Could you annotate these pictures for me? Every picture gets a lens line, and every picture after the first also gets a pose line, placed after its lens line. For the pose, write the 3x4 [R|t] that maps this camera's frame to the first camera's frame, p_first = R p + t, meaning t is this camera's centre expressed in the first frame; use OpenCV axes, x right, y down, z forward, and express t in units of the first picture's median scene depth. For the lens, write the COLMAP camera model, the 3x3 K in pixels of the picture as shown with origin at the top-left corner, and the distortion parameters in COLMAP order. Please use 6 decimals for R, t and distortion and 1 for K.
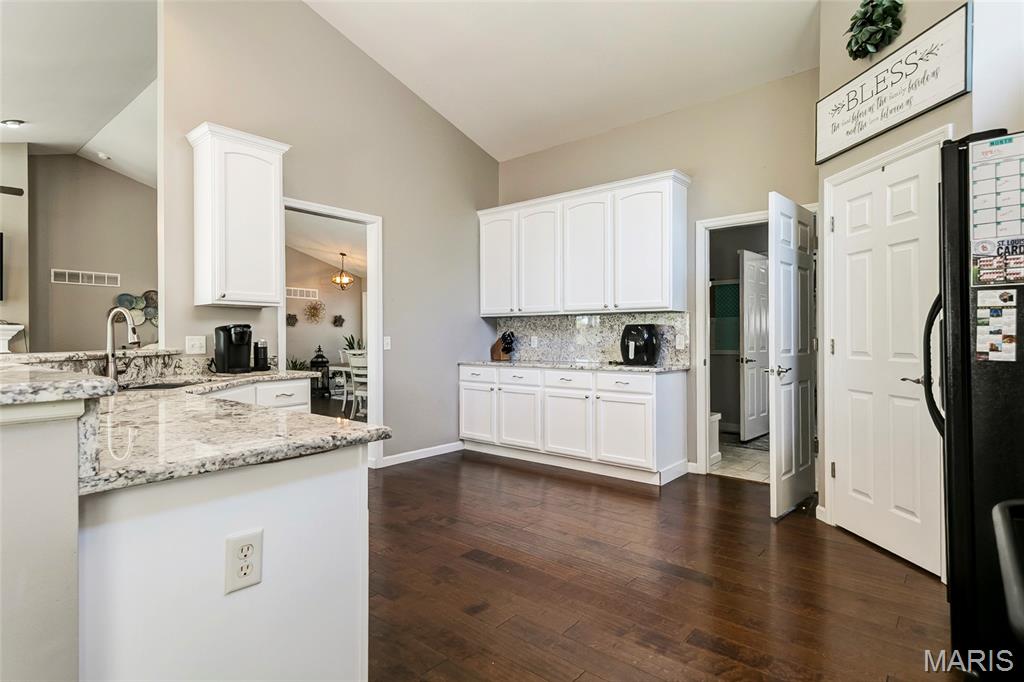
lens RADIAL K [[521.1, 0, 508.7], [0, 521.1, 341.3], [0, 0, 1]] dist [0.011073, 0.001046]
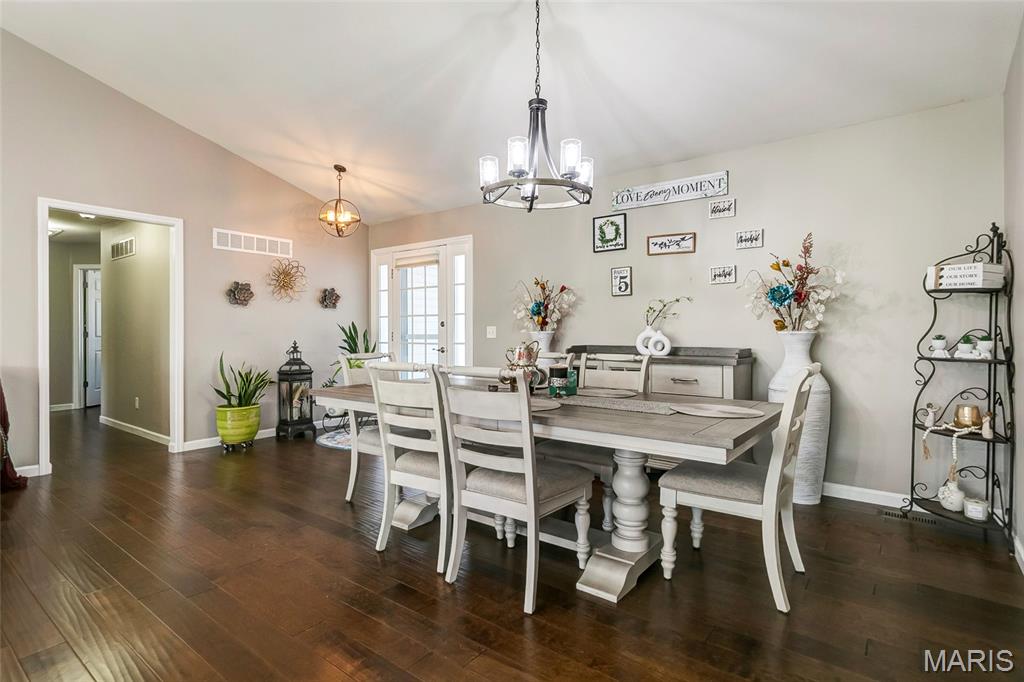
lens RADIAL K [[521.1, 0, 502.5], [0, 521.1, 334.9], [0, 0, 1]] dist [0.011073, 0.001046]
pose [[0.999663, 0.002212, 0.025846, -0.215019], [-0.002204, 0.999998, -0.000330, 0.000879], [-0.025847, 0.000273, 0.999666, 0.604174]]
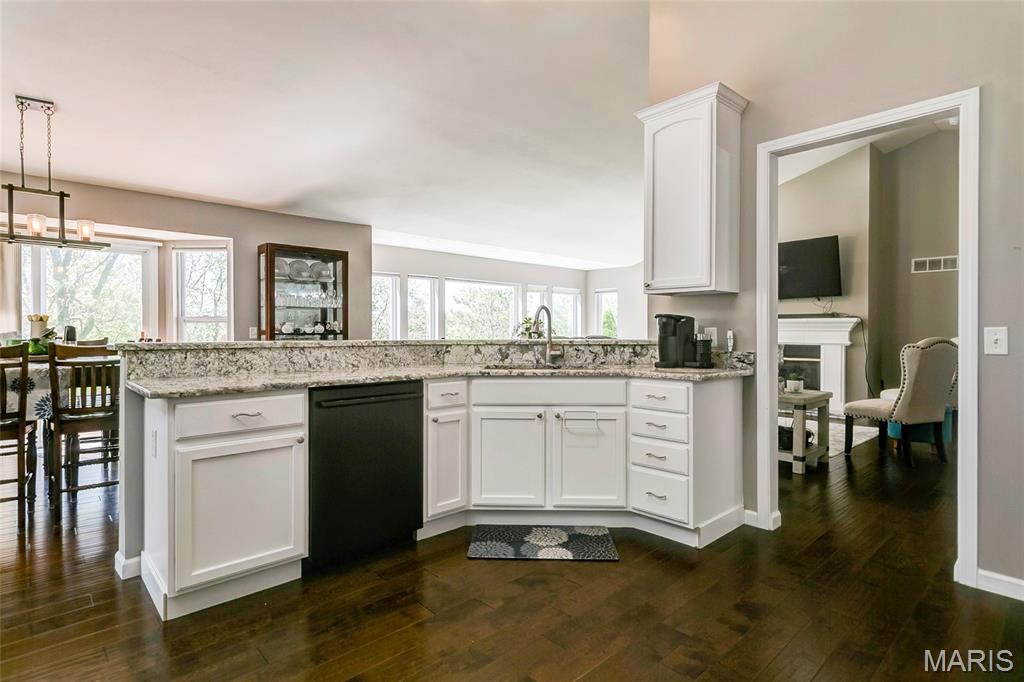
lens RADIAL K [[521.1, 0, 507.2], [0, 521.1, 337.5], [0, 0, 1]] dist [0.011073, 0.001046]
pose [[-0.117571, 0.015974, -0.992936, 0.184192], [-0.009115, 0.999811, 0.017164, -0.002085], [0.993023, 0.011068, -0.117403, 0.364210]]
